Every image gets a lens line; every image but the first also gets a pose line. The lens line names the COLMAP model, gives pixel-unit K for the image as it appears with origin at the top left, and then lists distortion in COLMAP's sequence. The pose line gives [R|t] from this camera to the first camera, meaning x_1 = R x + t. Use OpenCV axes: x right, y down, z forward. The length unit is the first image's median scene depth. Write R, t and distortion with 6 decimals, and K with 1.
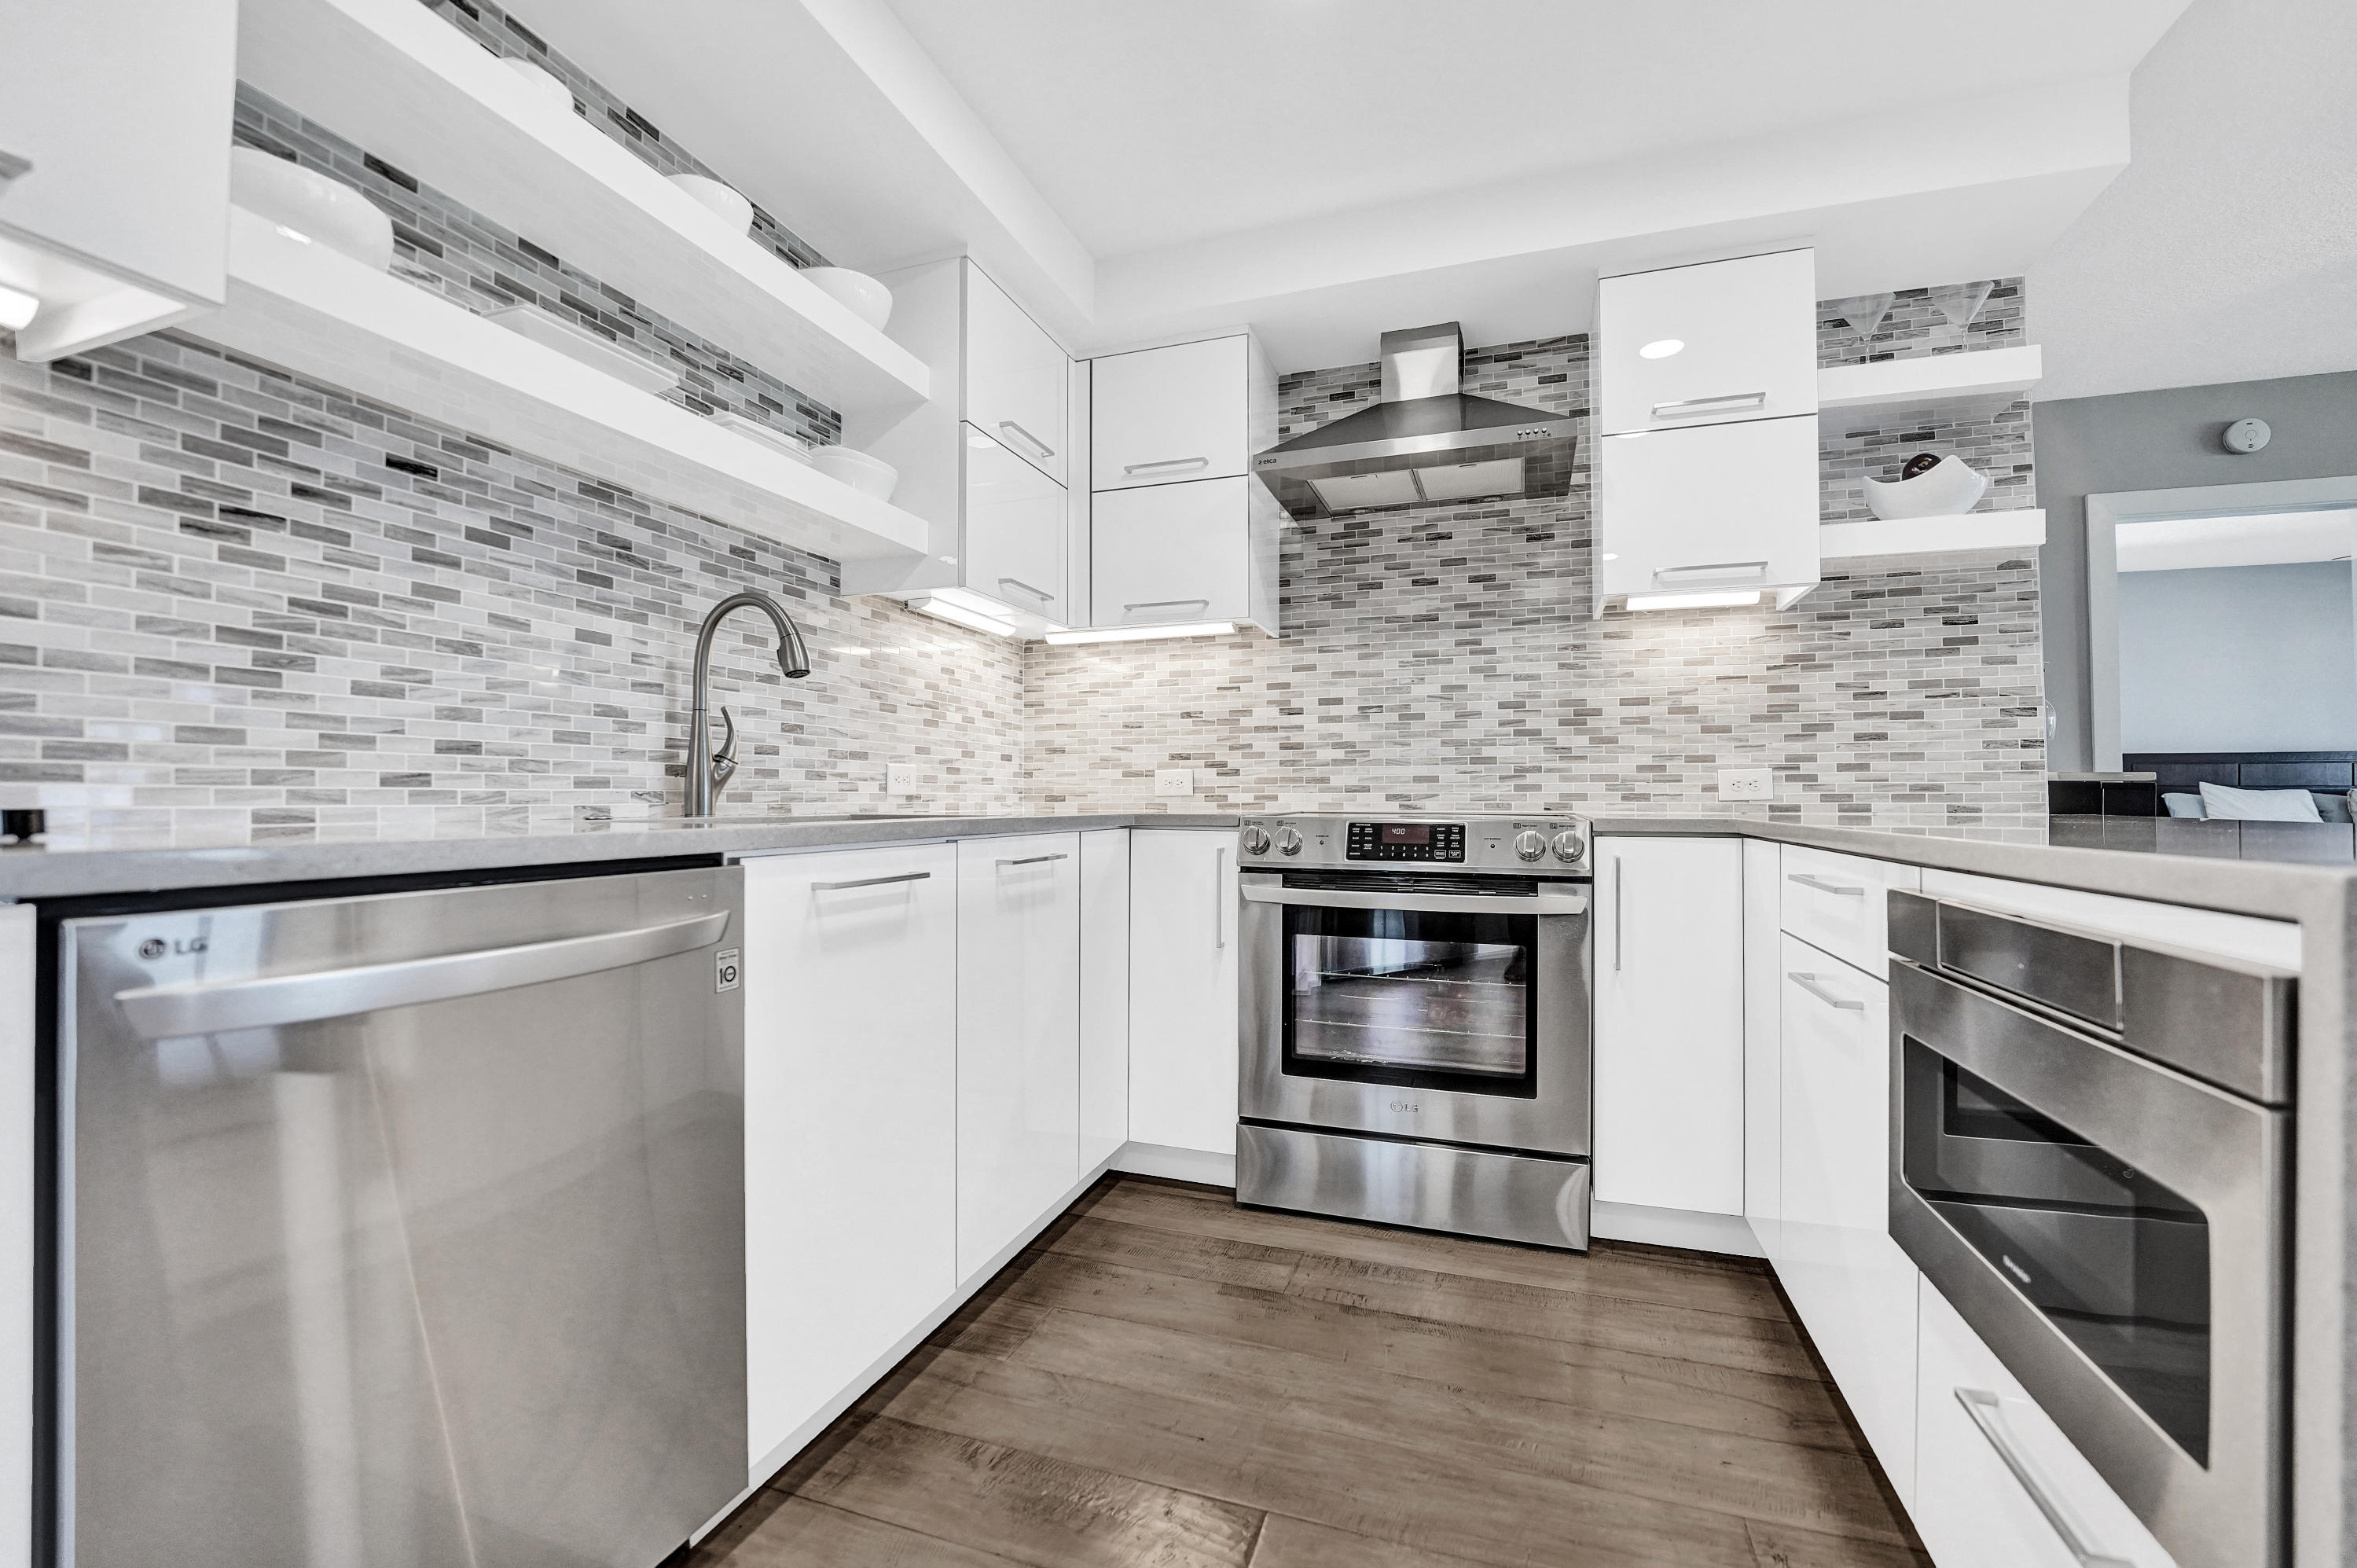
lens RADIAL K [[971.4, 0, 1176.6], [0, 971.4, 779.4], [0, 0, 1]] dist [-0.025469, 0.000271]
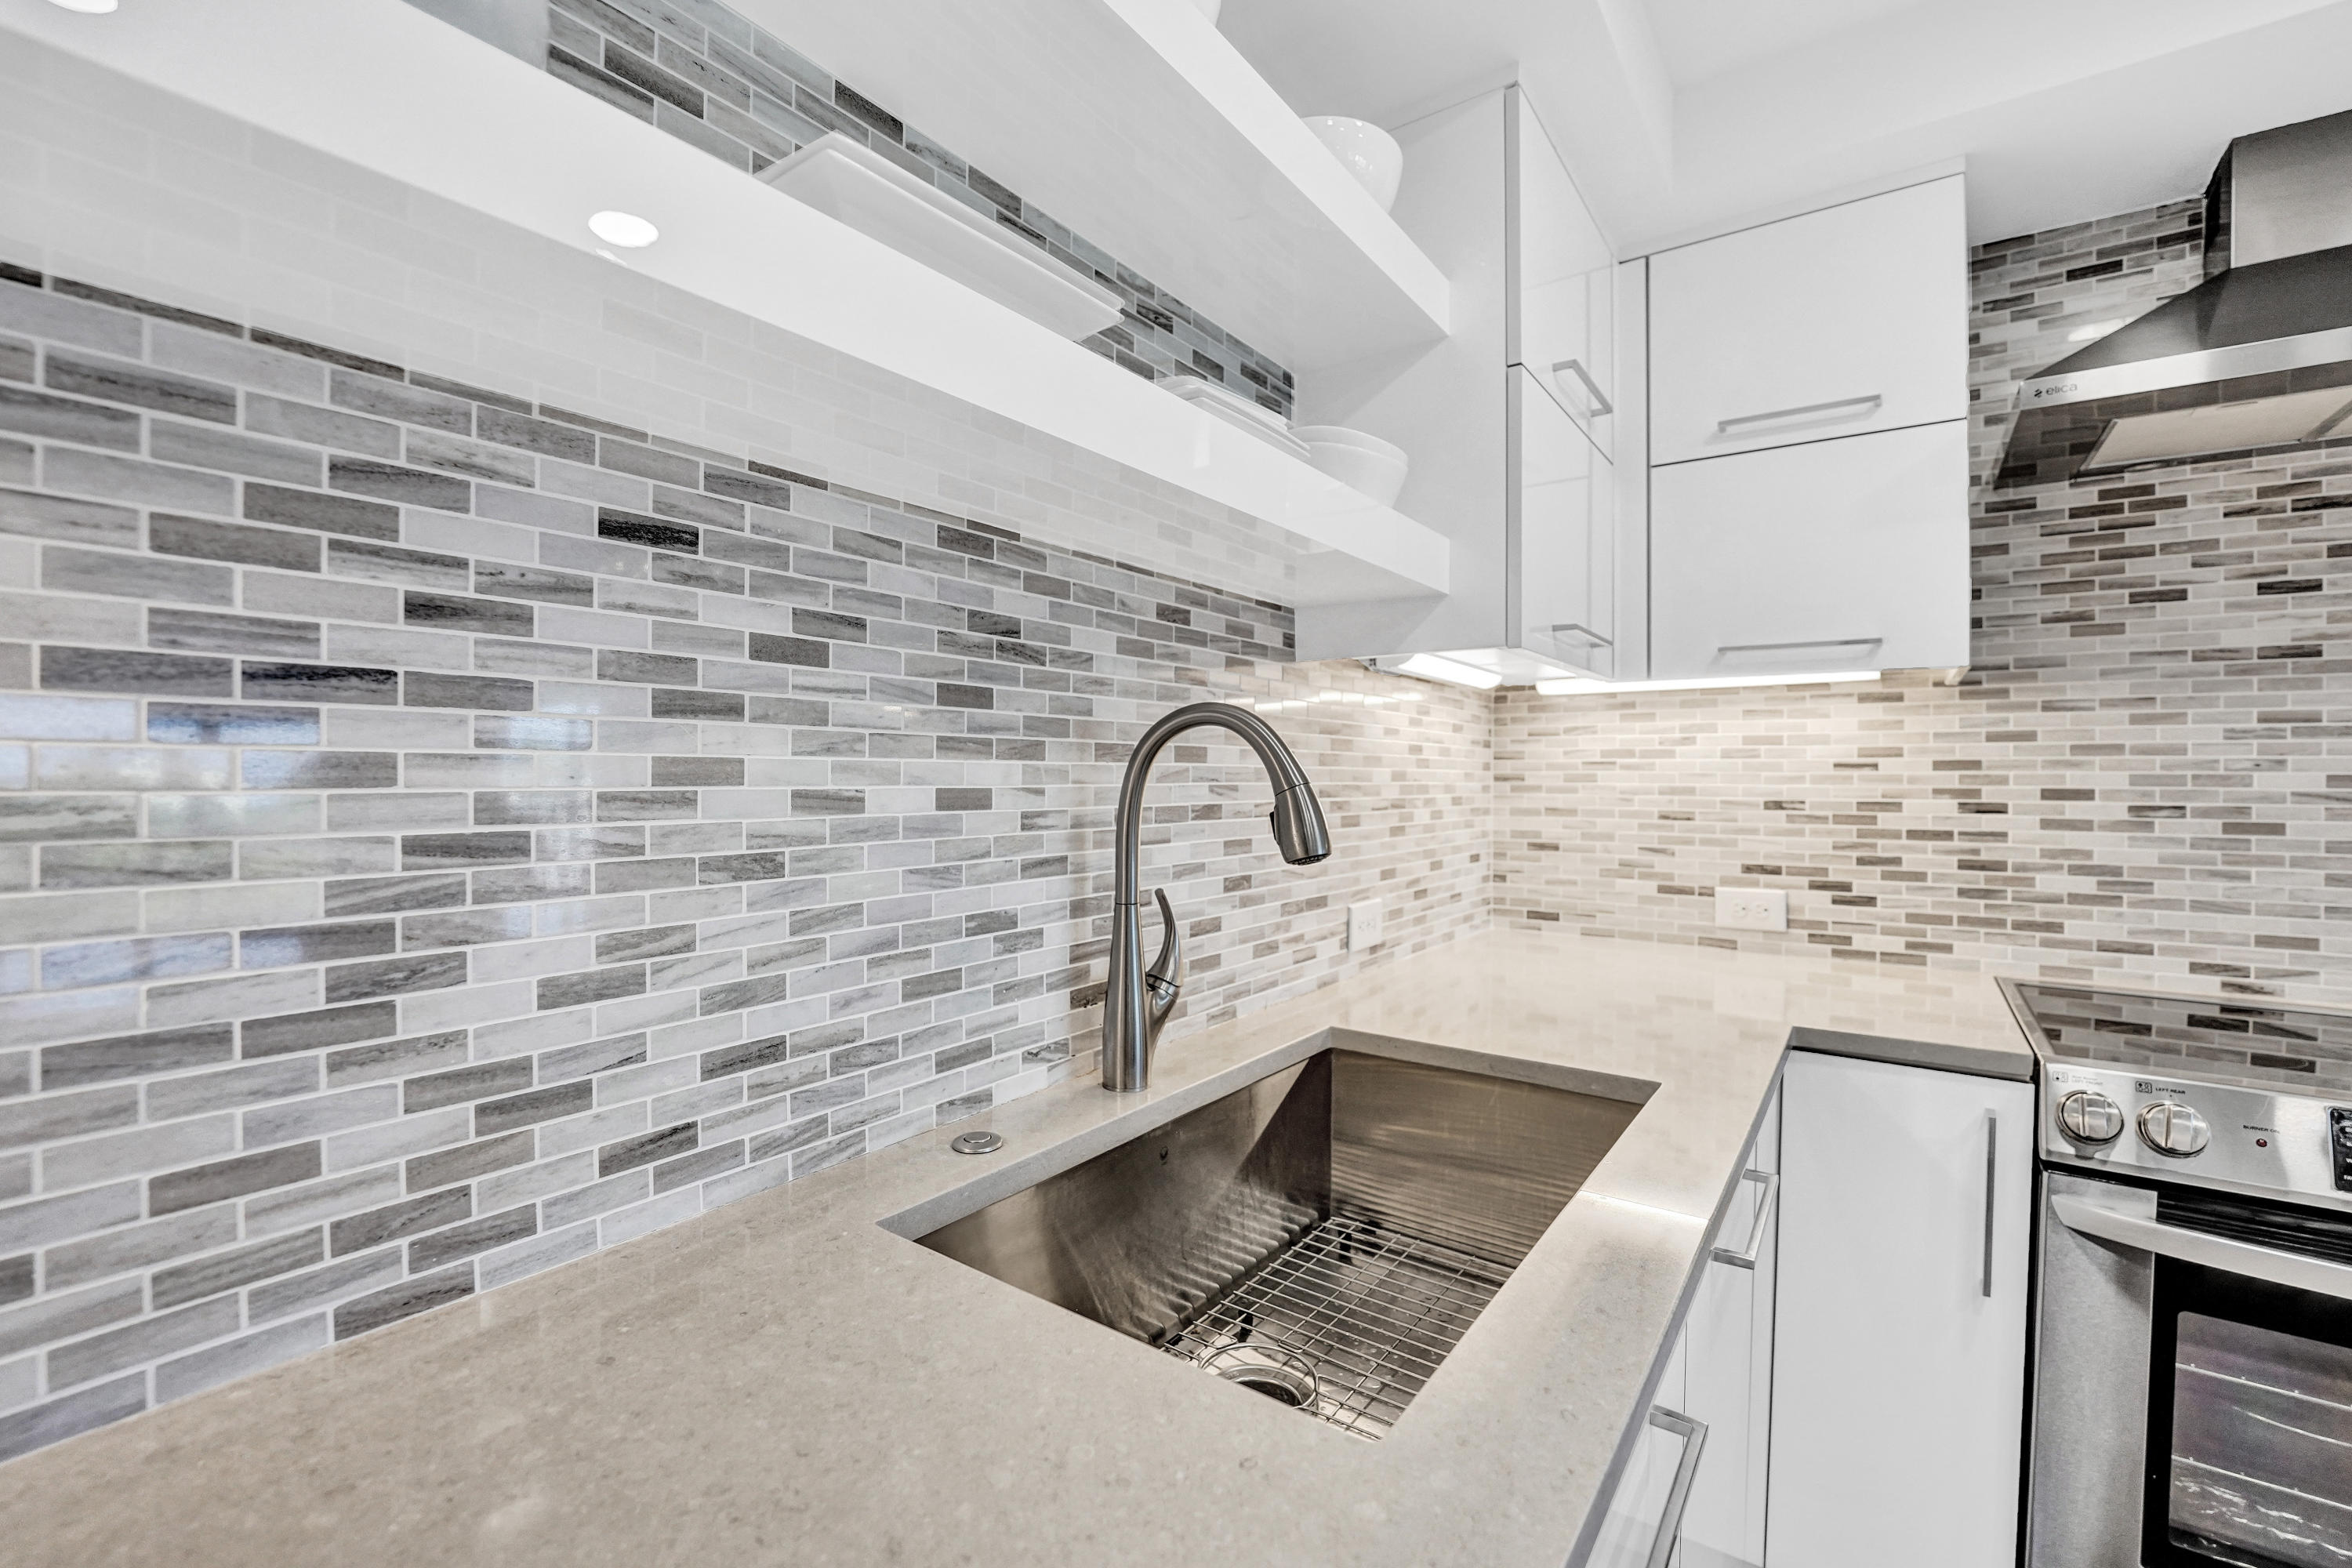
lens RADIAL K [[973.9, 0, 1177.1], [0, 973.9, 778.9], [0, 0, 1]] dist [-0.029063, 0.000299]
pose [[0.955859, 0.007366, -0.293734, -0.223595], [-0.000588, 0.999732, 0.023157, -0.121691], [0.293826, -0.021962, 0.955607, 0.344338]]
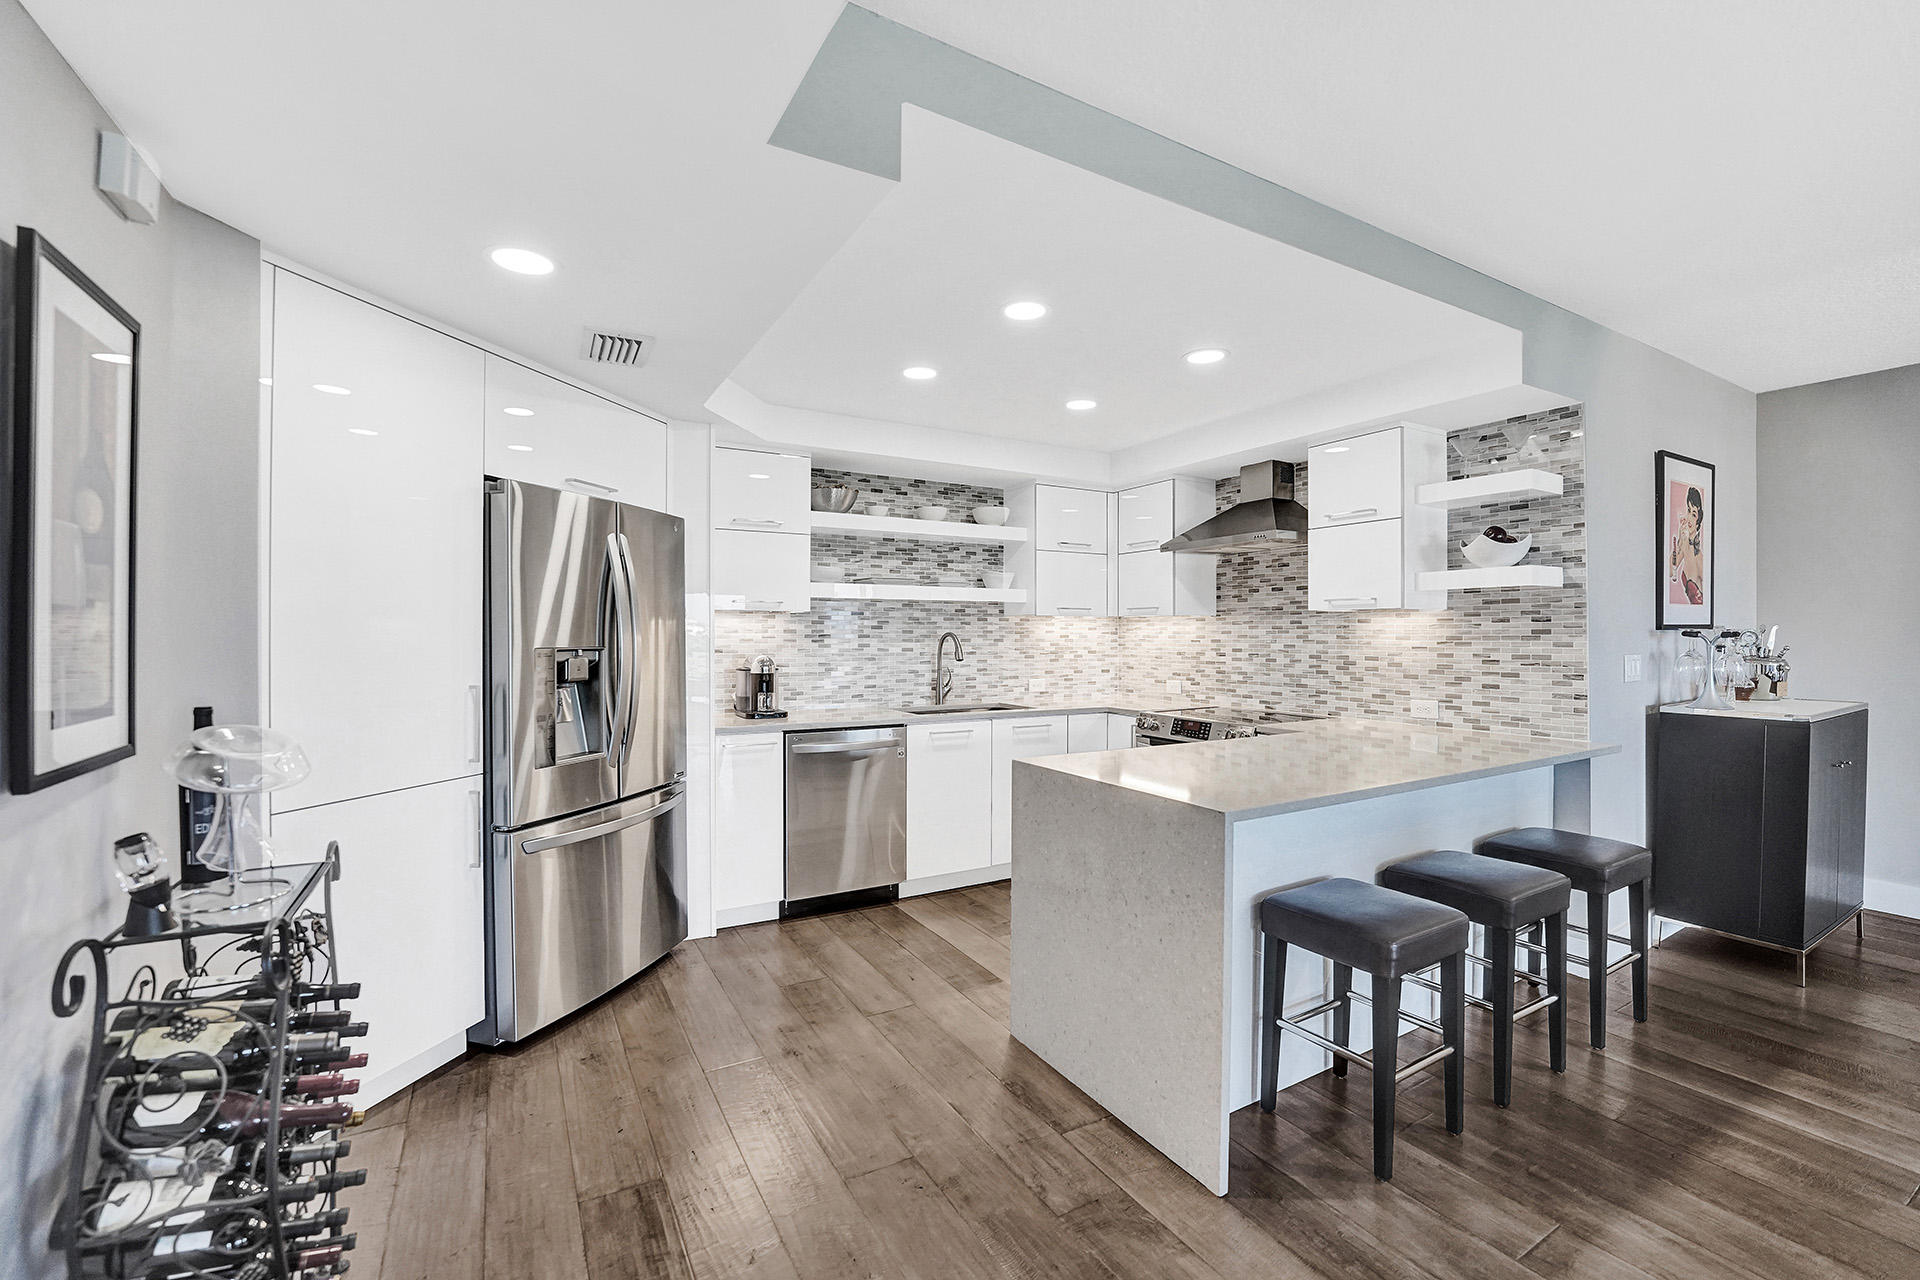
lens RADIAL K [[807.3, 0, 967.2], [0, 807.3, 641.6], [0, 0, 1]] dist [-0.019203, 0.000657]
pose [[0.758570, 0.006687, -0.651557, 0.943764], [0.011140, 0.999668, 0.023230, -0.166779], [0.651496, -0.024880, 0.758244, -0.671113]]
